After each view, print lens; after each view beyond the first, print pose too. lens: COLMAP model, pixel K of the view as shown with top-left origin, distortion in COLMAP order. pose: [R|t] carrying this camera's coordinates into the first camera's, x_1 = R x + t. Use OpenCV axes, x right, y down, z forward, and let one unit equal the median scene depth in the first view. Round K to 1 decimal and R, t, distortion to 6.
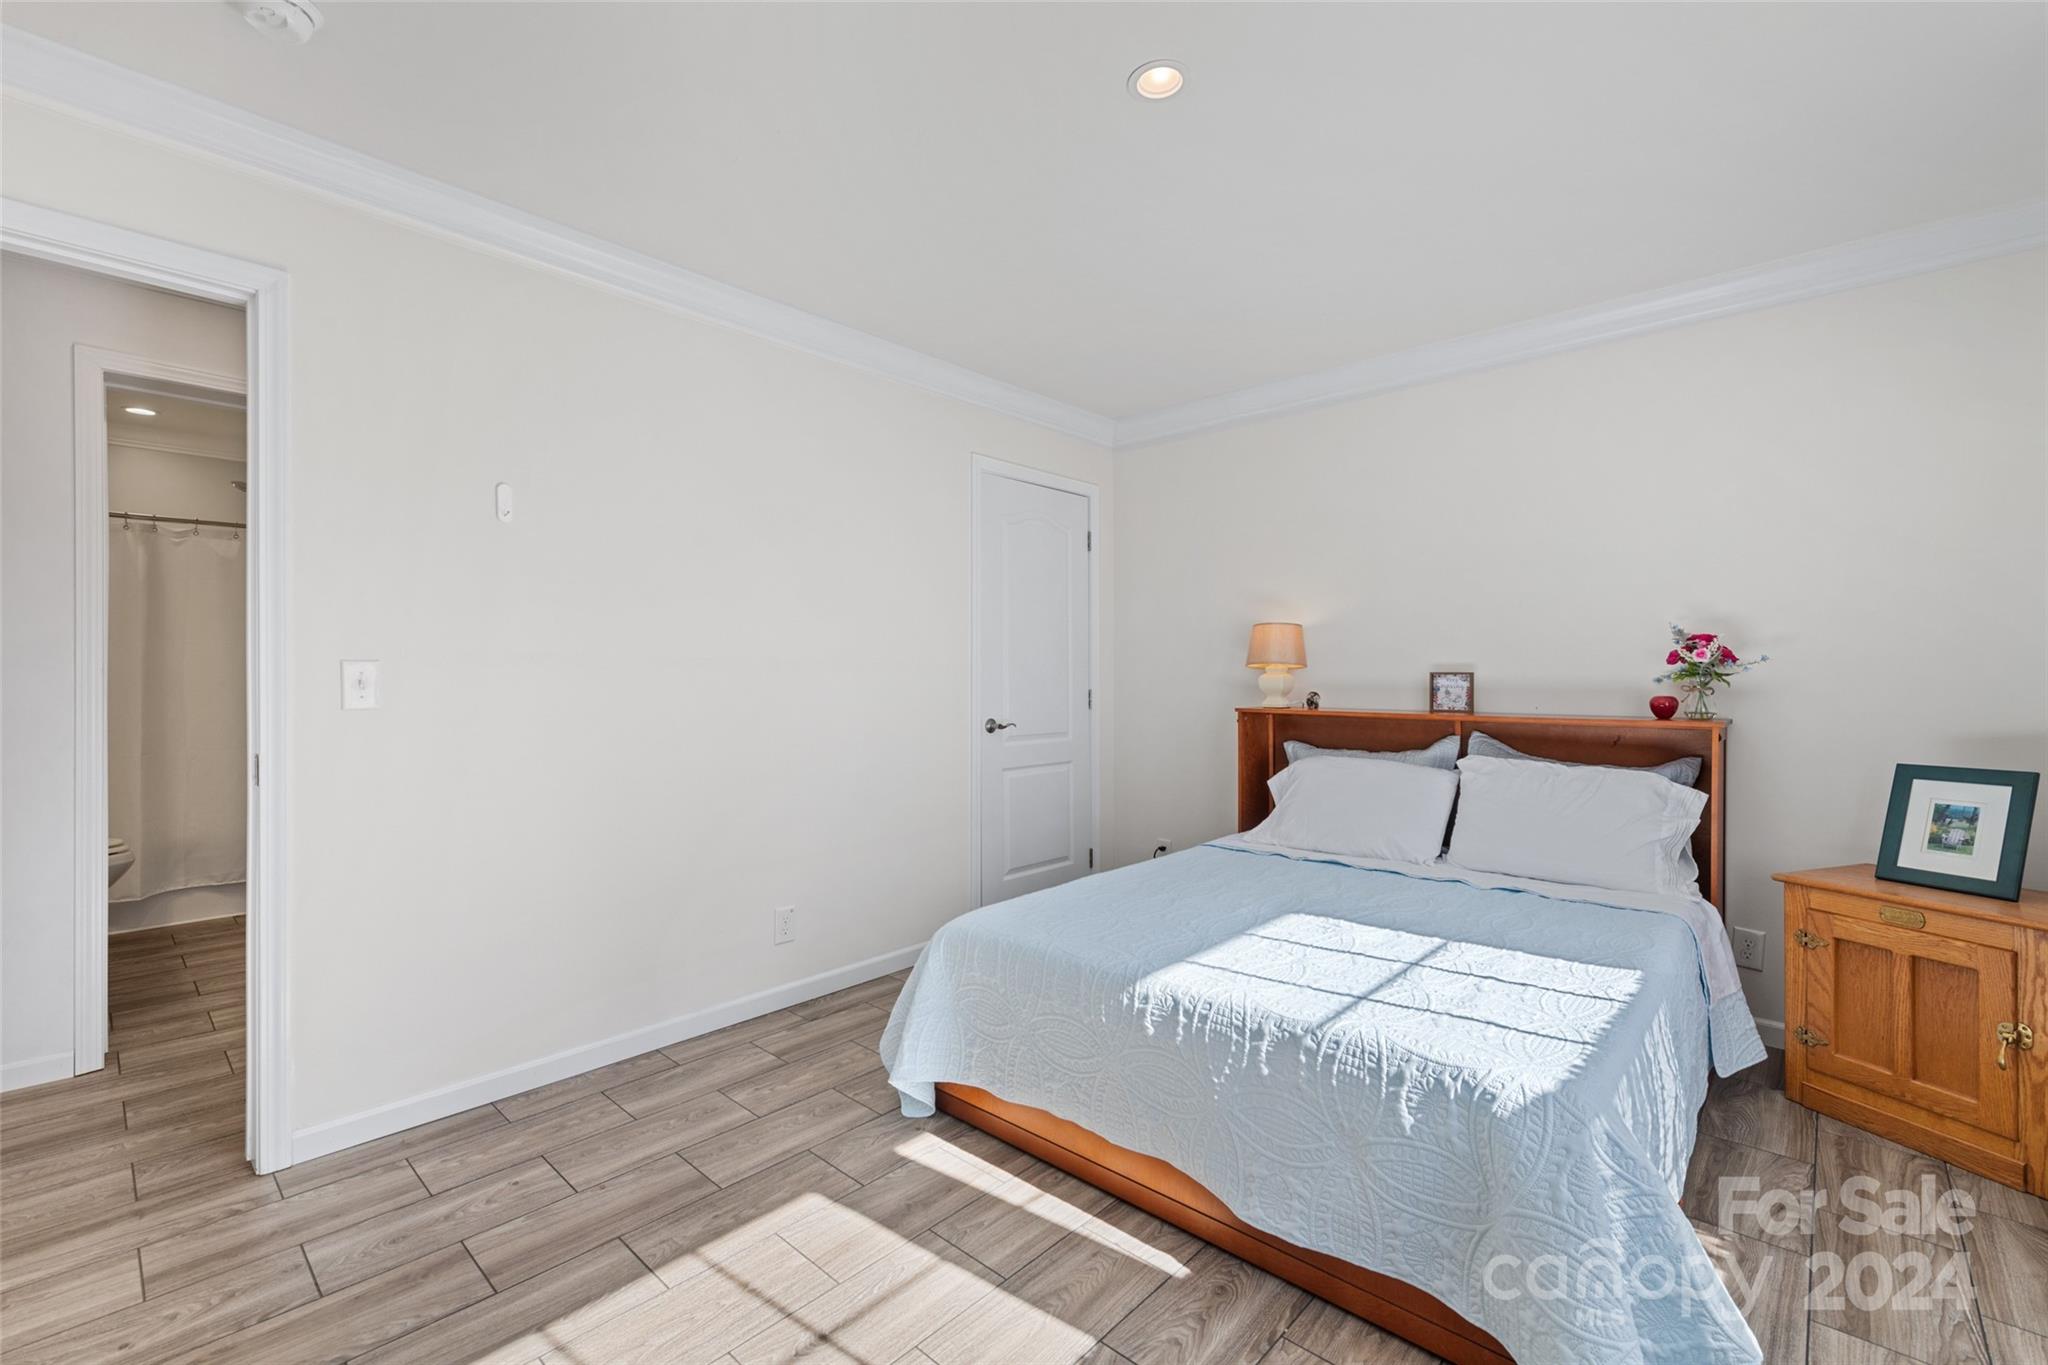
lens RADIAL K [[889.1, 0, 1024.0], [0, 889.1, 682.5], [0, 0, 1]] dist [-0.000878, -0.000162]
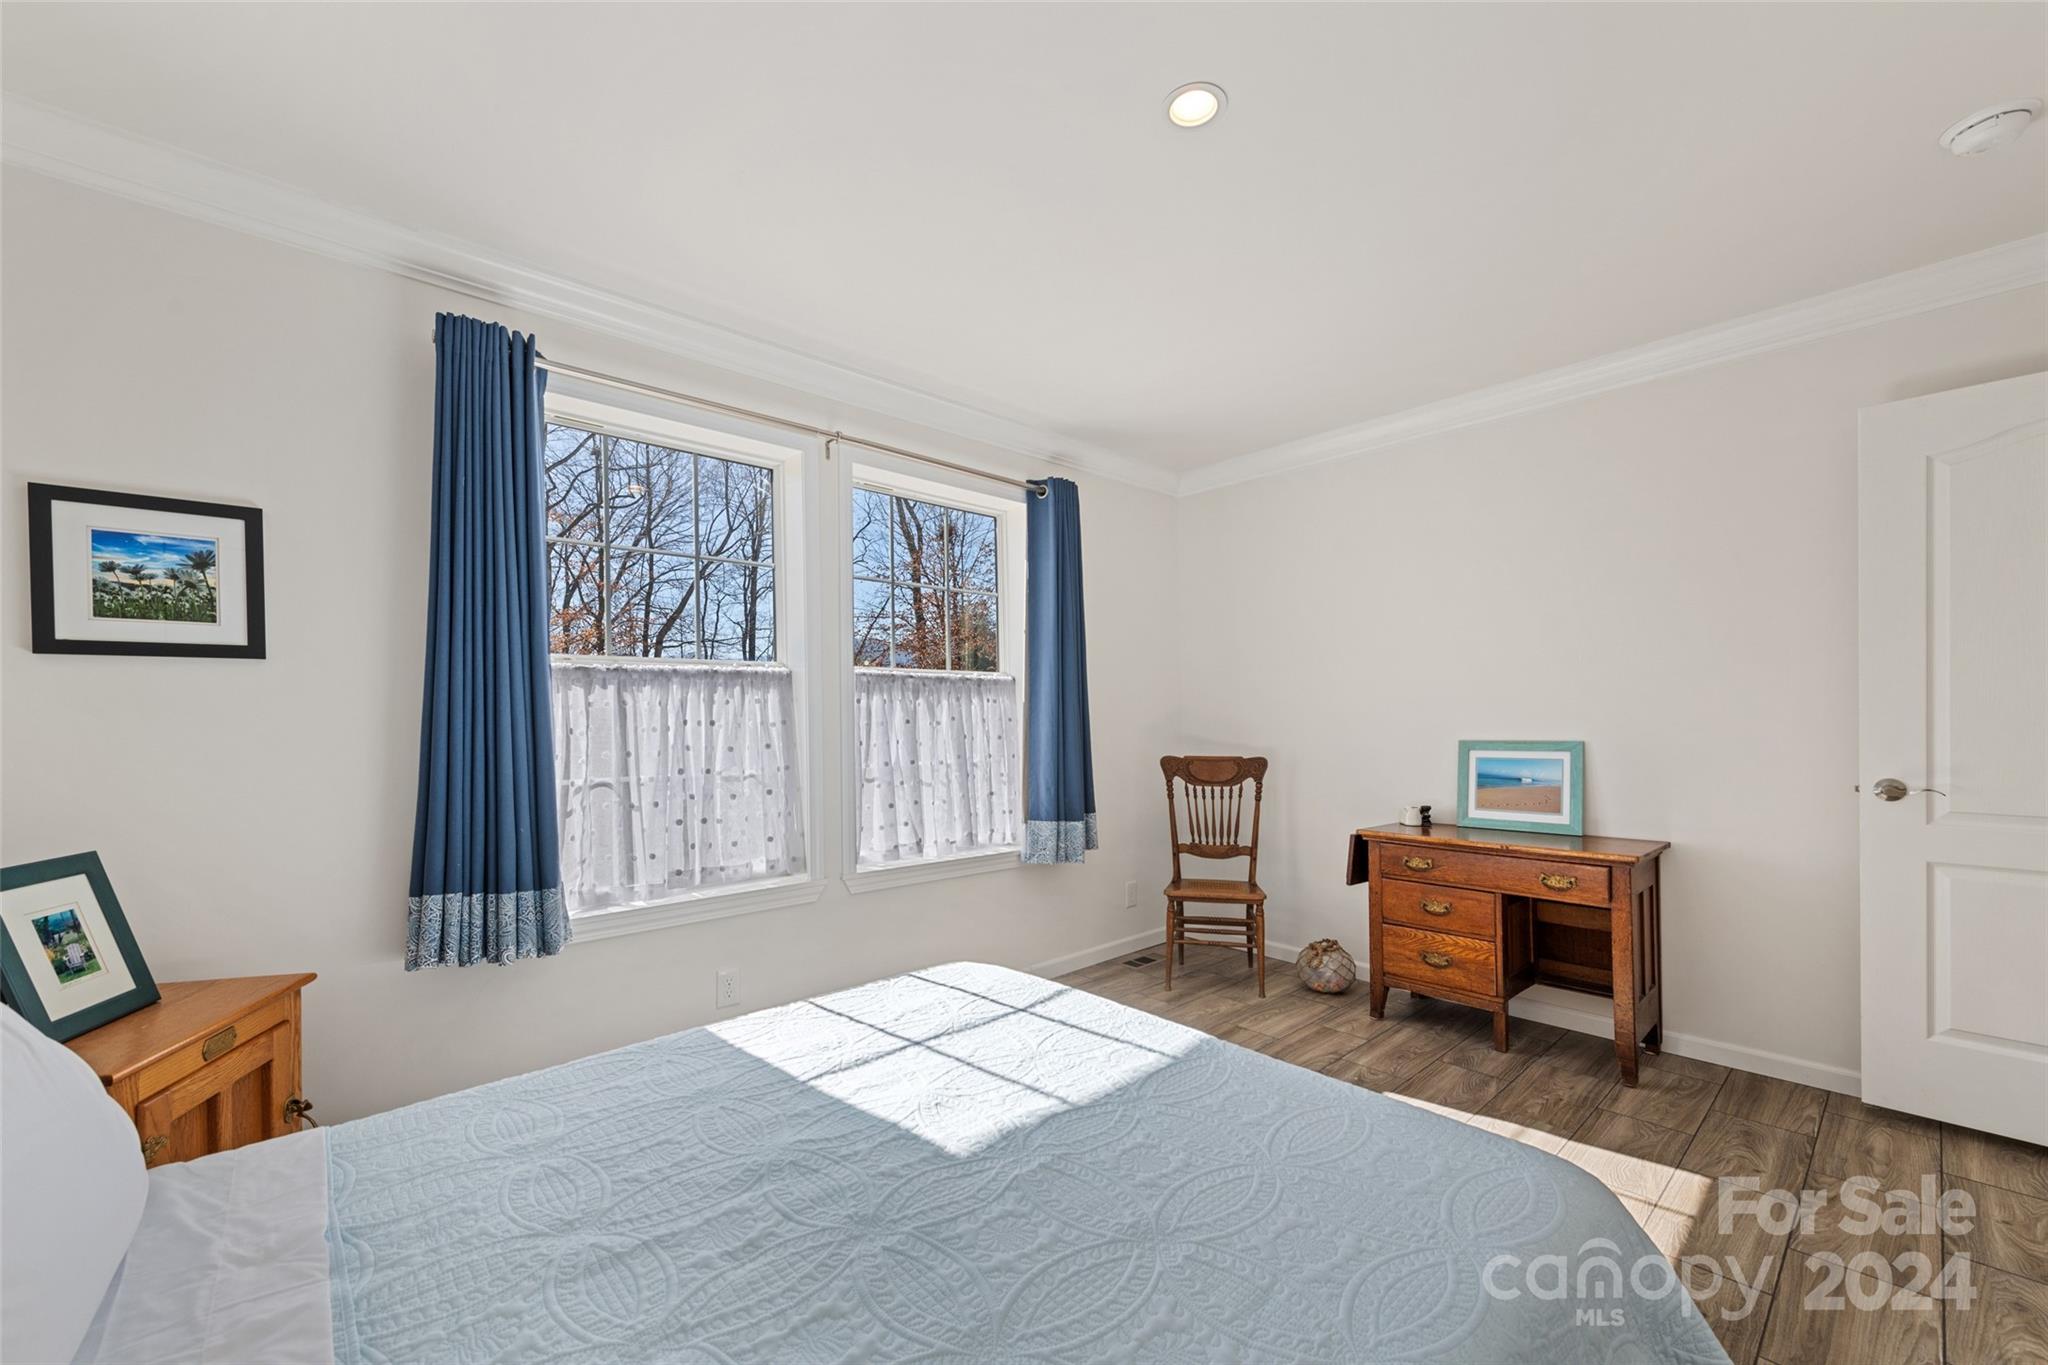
lens RADIAL K [[797.1, 0, 1026.8], [0, 797.1, 726.0], [0, 0, 1]] dist [0.001103, 0.000070]
pose [[-0.995136, 0.011351, 0.097855, 0.217079], [0.012517, 0.999858, 0.011318, -0.009757], [-0.097712, 0.012488, -0.995136, 1.590464]]
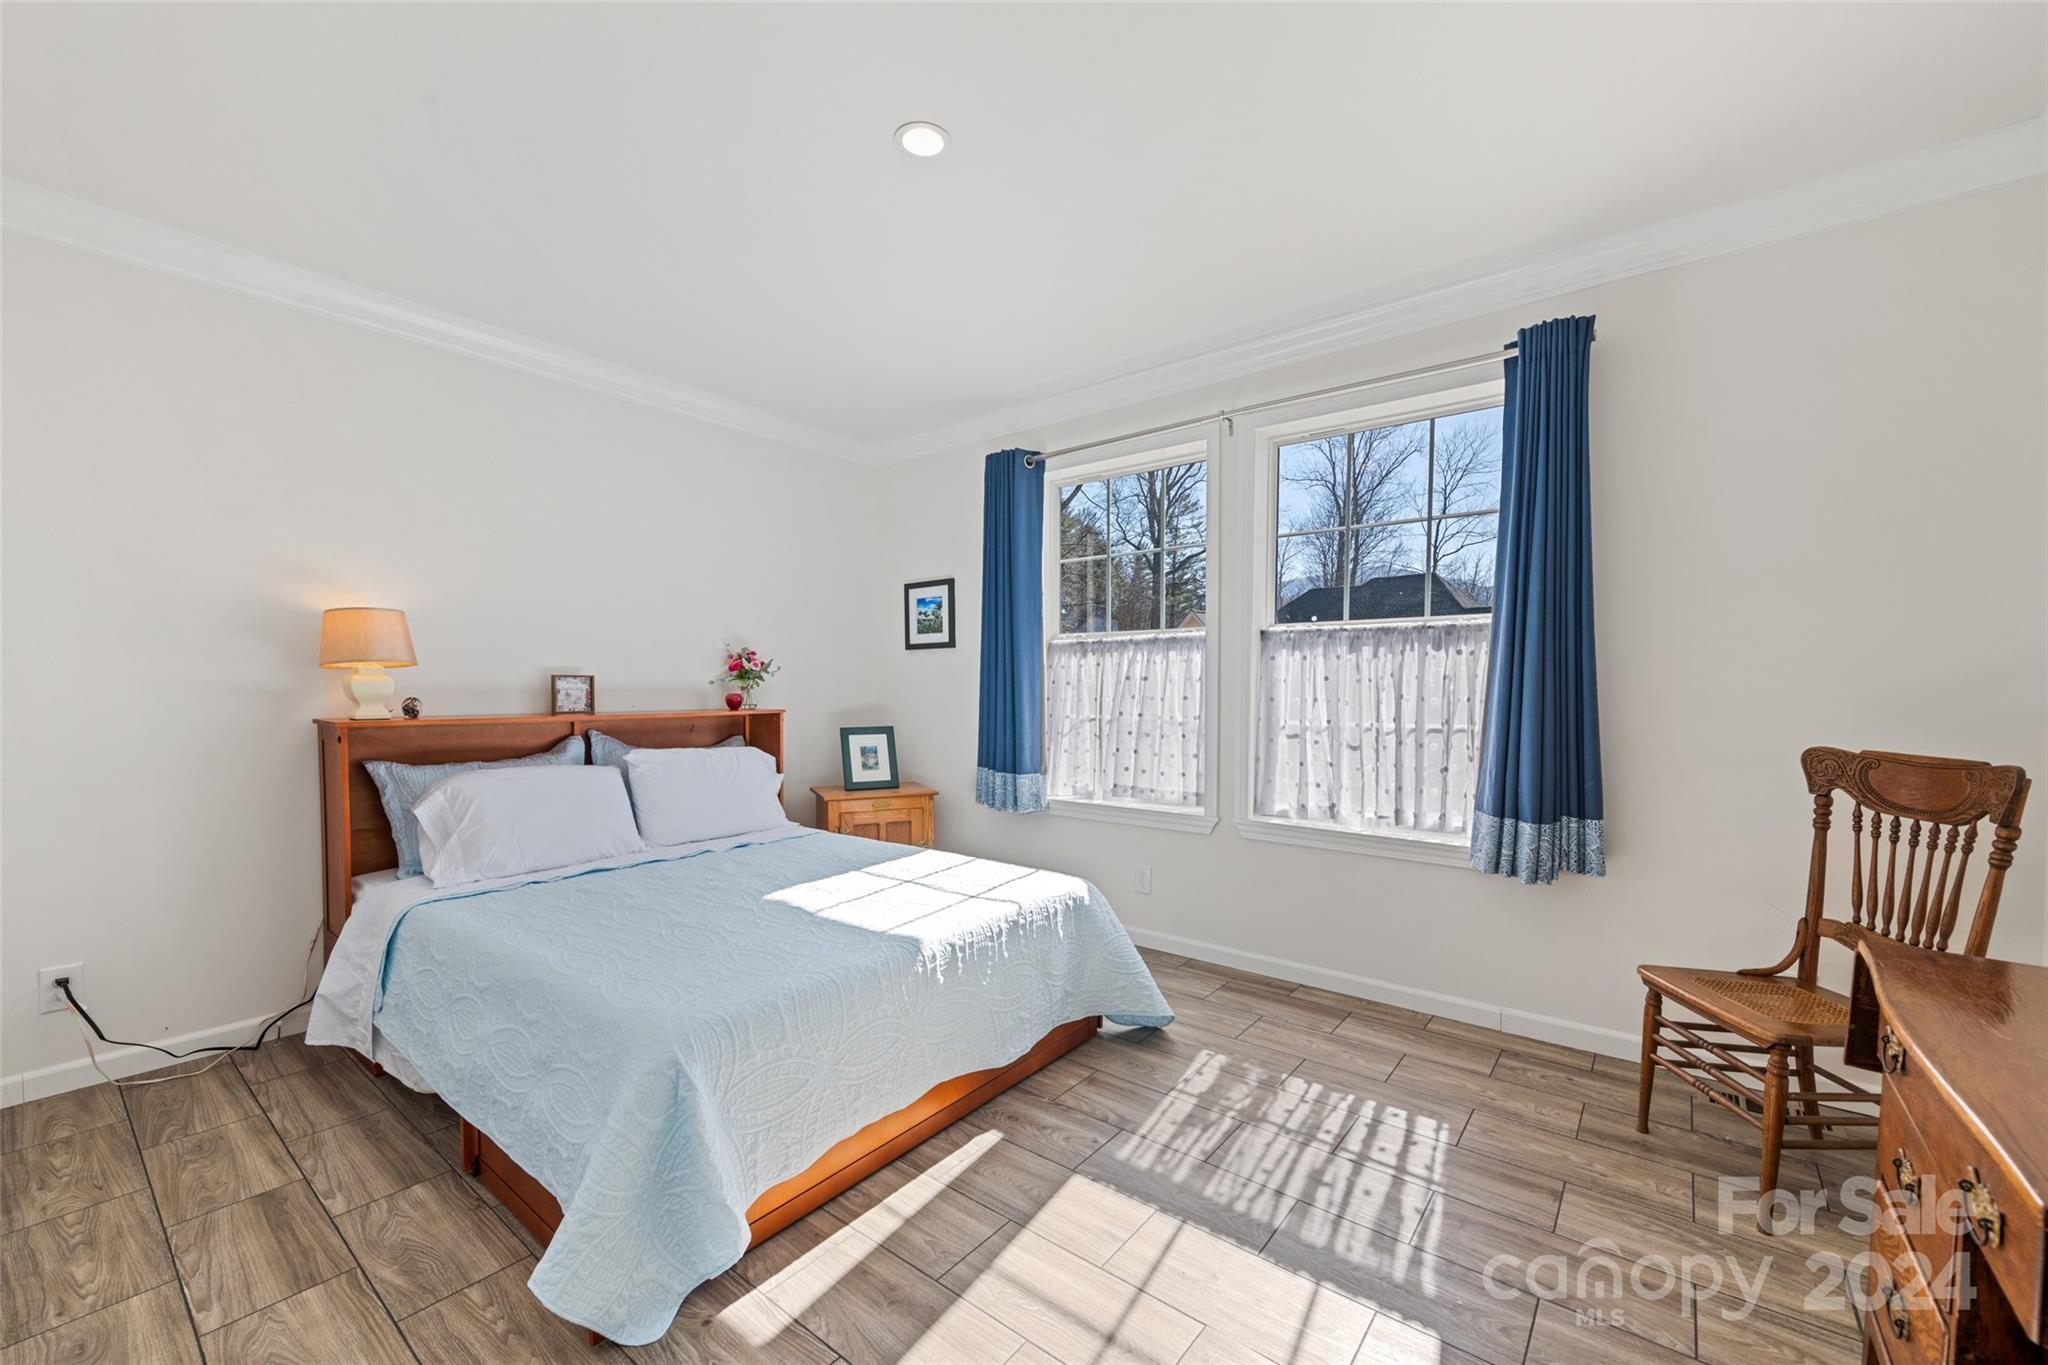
lens RADIAL K [[797.1, 0, 1026.8], [0, 797.1, 726.0], [0, 0, 1]] dist [0.001103, 0.000070]
pose [[-0.078167, -0.052826, 0.995540, -0.744183], [0.005534, 0.998557, 0.053421, 0.001700], [-0.996925, 0.009685, -0.077762, 0.804654]]
